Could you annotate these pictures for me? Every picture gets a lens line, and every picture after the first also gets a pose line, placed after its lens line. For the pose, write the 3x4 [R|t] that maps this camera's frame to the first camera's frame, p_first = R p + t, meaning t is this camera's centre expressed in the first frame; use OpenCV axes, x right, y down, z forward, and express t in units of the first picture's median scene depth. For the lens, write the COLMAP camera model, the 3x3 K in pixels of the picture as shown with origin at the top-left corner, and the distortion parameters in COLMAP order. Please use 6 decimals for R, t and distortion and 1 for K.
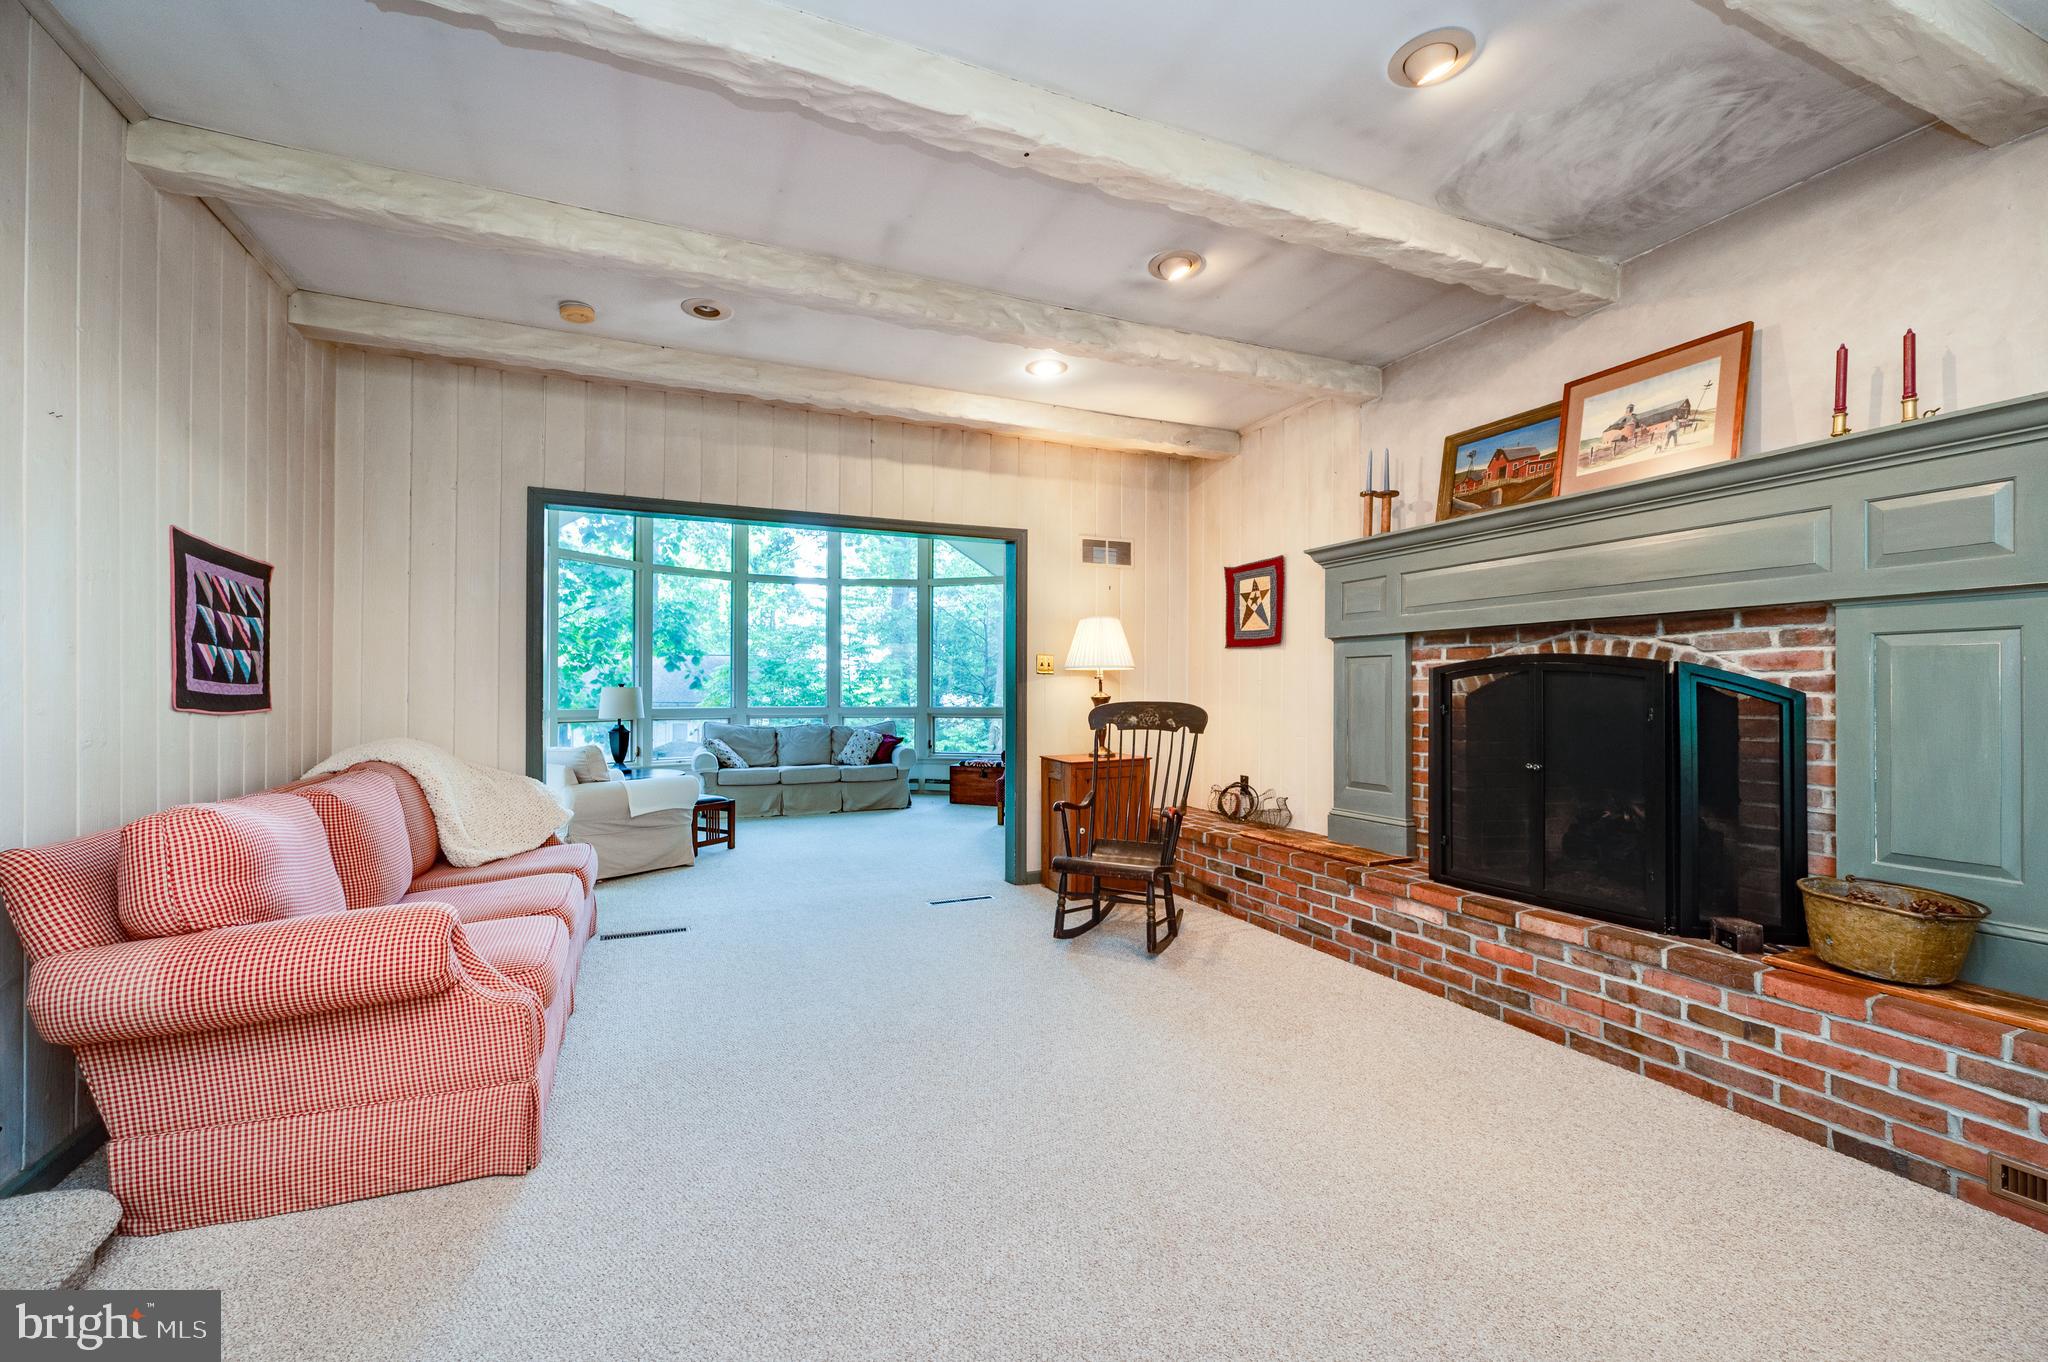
lens RADIAL K [[869.0, 0, 1024.0], [0, 869.0, 681.0], [0, 0, 1]] dist [-0.002330, -0.000430]
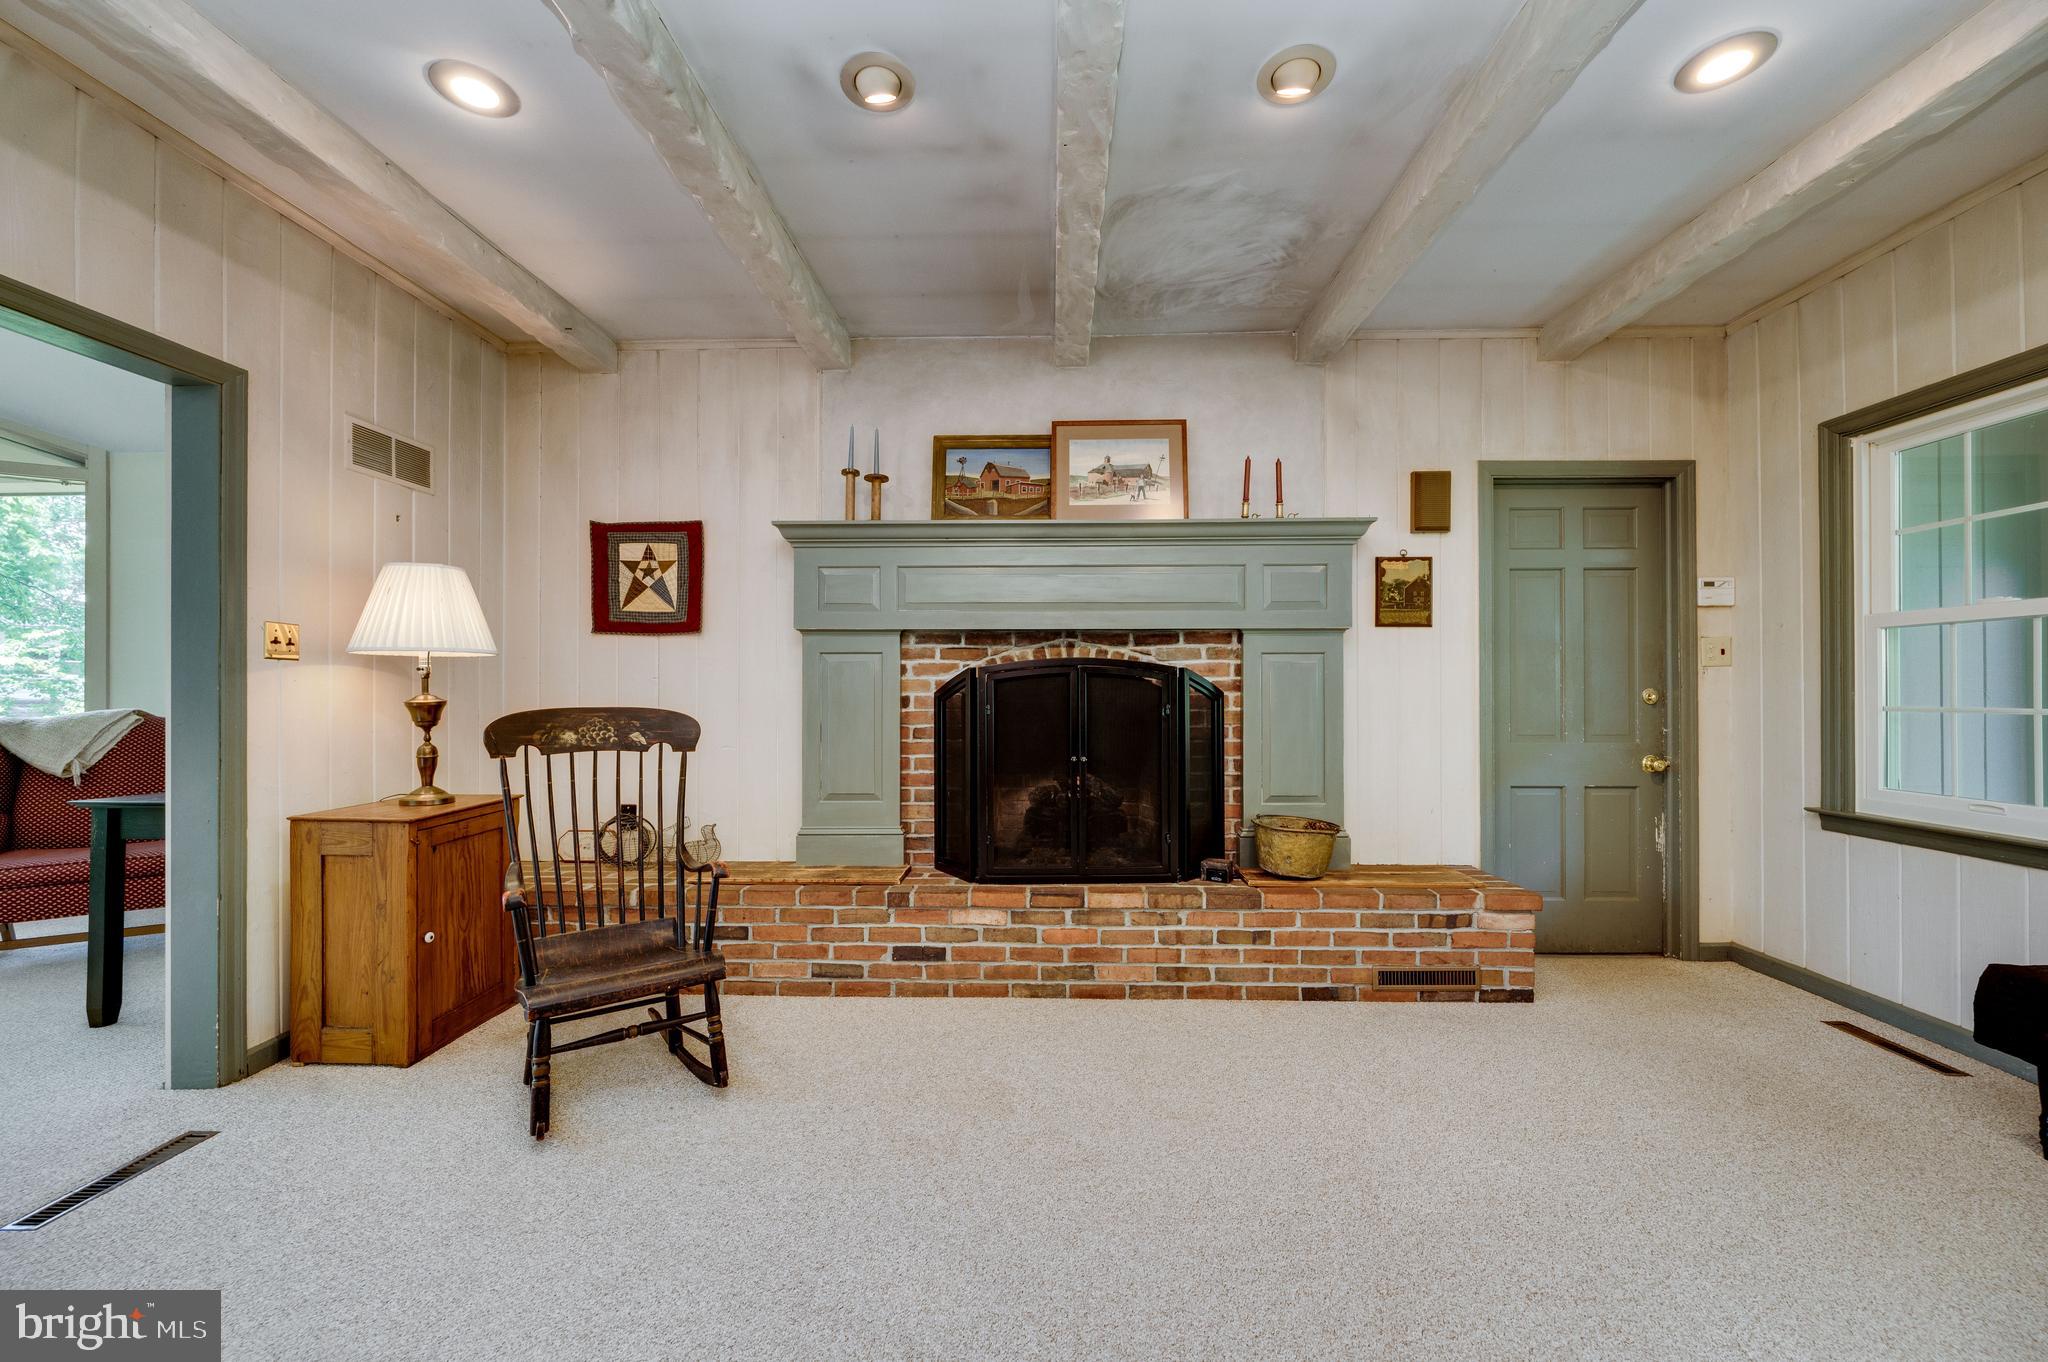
lens RADIAL K [[803.4, 0, 1036.1], [0, 803.4, 687.0], [0, 0, 1]] dist [0.000838, -0.000174]
pose [[0.411701, 0.002829, 0.911315, -0.351953], [-0.009212, 0.999957, 0.001057, 0.005561], [-0.911272, -0.008830, 0.411709, 0.593423]]
